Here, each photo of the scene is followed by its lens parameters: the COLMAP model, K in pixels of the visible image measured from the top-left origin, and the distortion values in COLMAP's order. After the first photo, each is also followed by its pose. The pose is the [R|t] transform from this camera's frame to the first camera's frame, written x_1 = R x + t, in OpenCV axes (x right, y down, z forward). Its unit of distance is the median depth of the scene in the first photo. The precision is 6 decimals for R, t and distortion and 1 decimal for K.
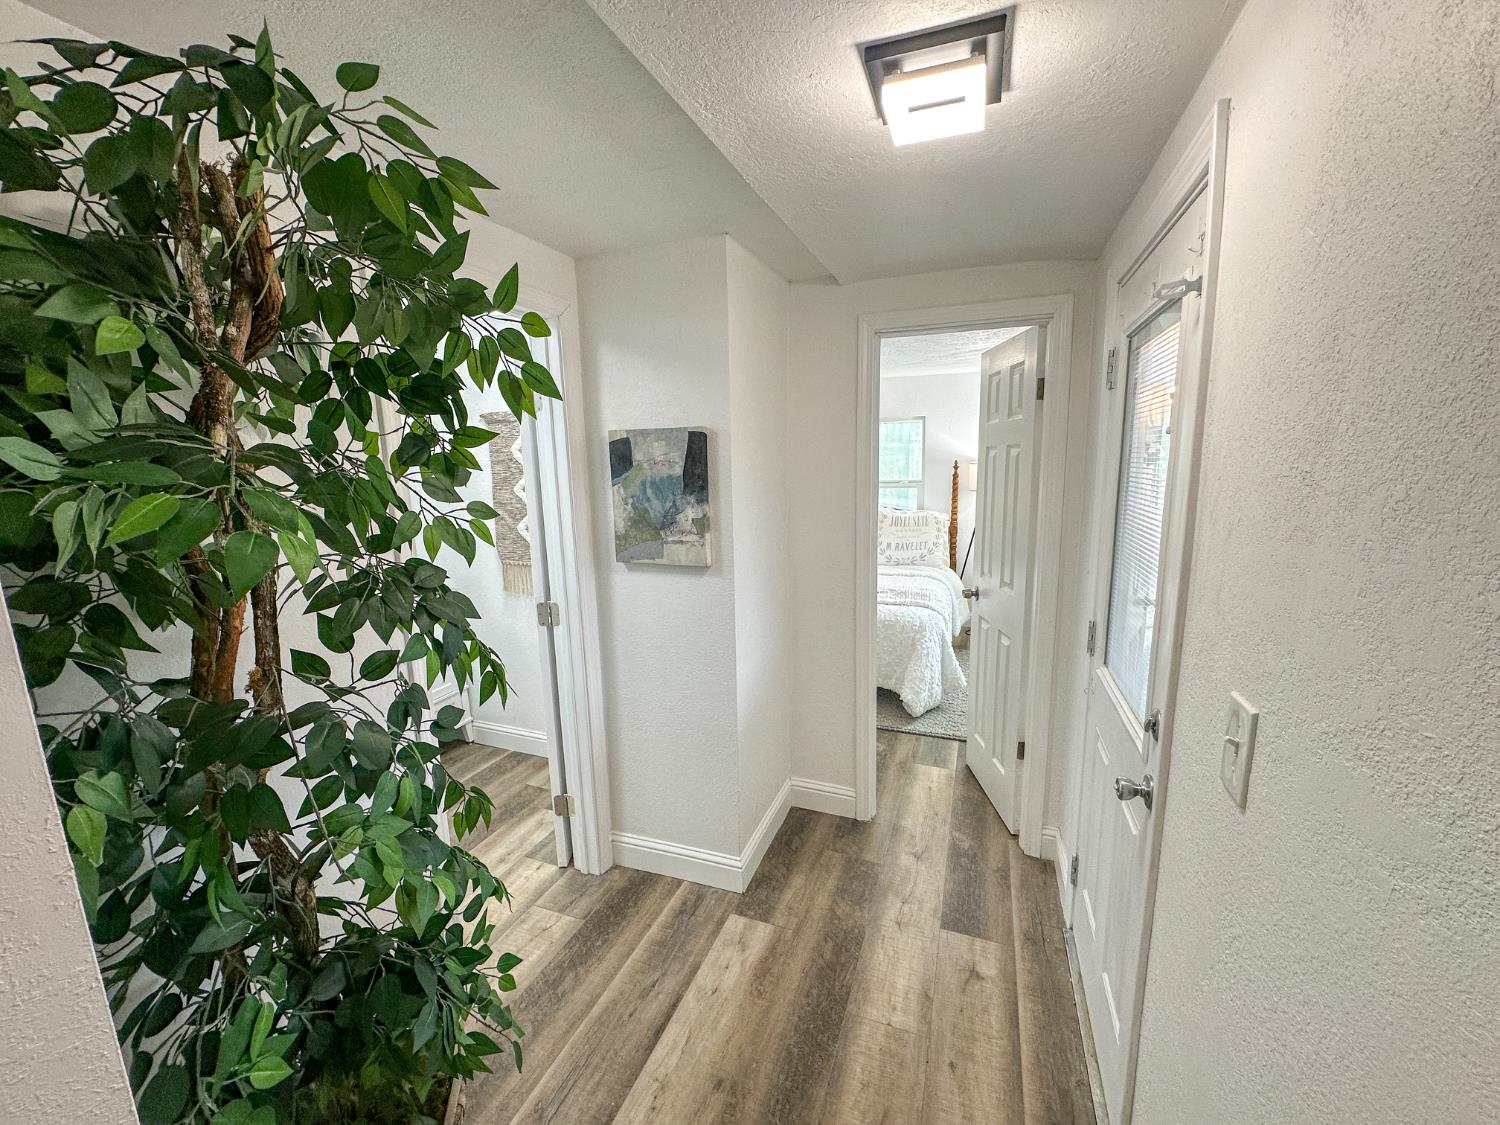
lens RADIAL K [[595.5, 0, 747.9], [0, 595.5, 561.8], [0, 0, 1]] dist [-0.002116, -0.000156]
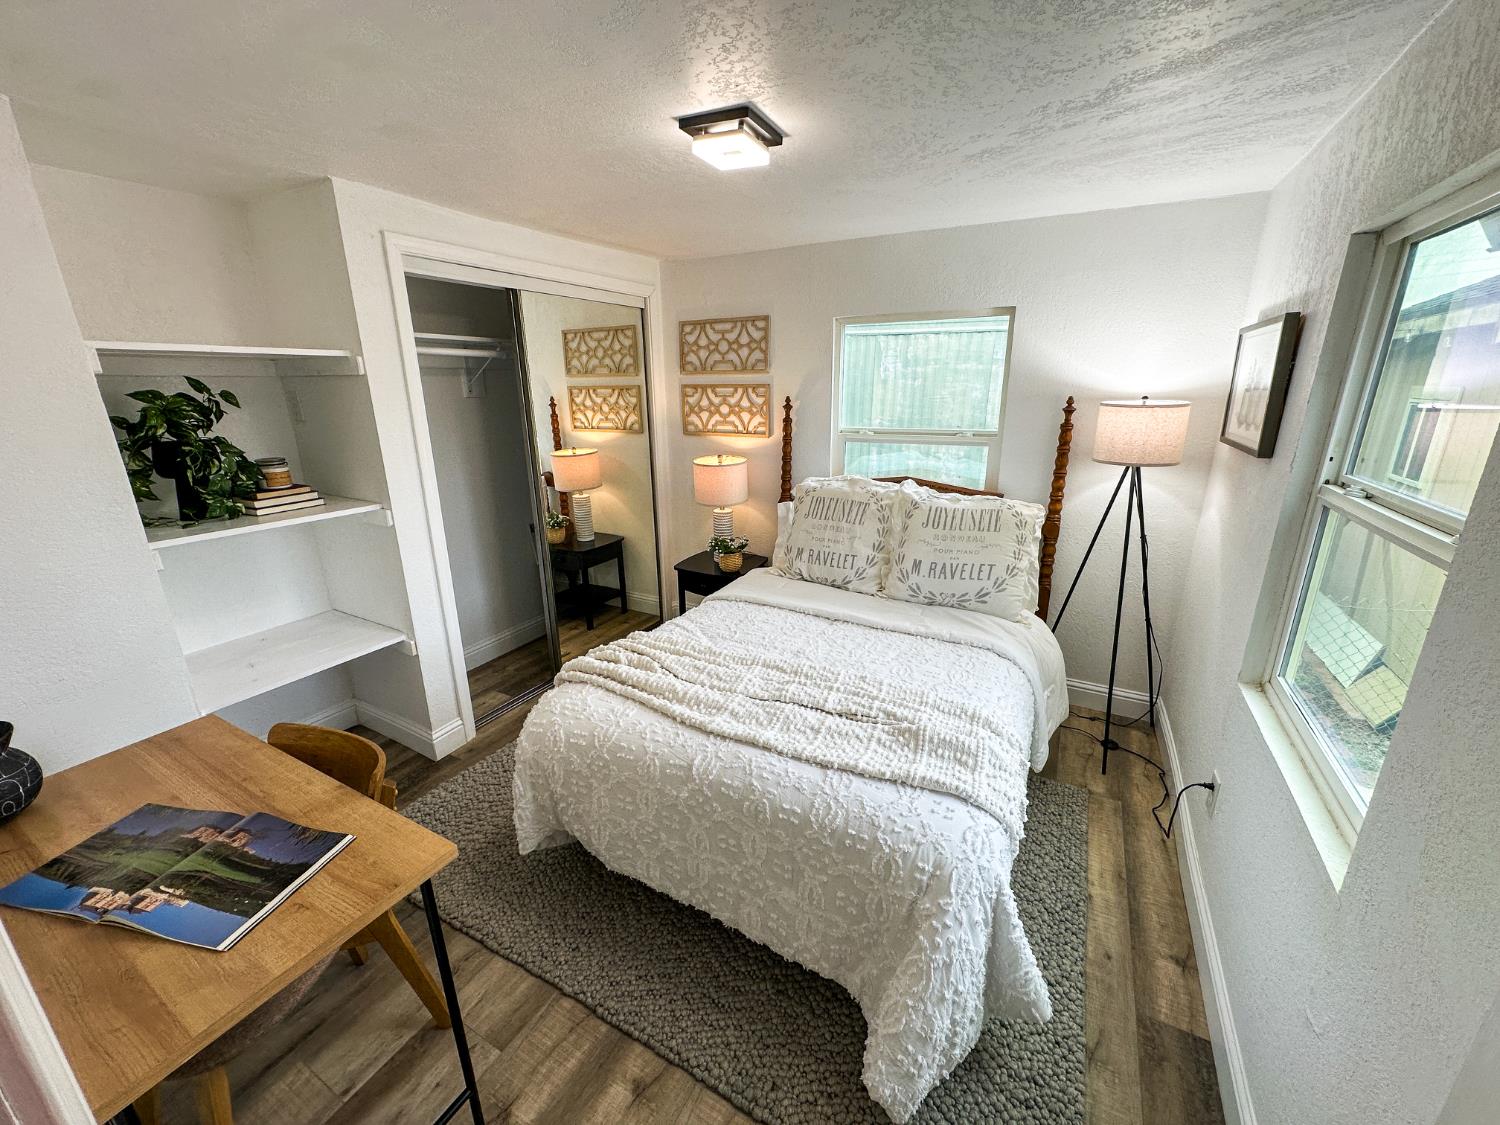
lens RADIAL K [[595.5, 0, 747.9], [0, 595.5, 561.8], [0, 0, 1]] dist [-0.002116, -0.000156]
pose [[0.991457, 0.051370, -0.119895, 0.153632], [-0.036131, 0.991374, 0.125983, -0.090045], [0.125332, -0.120575, 0.984761, 0.476077]]
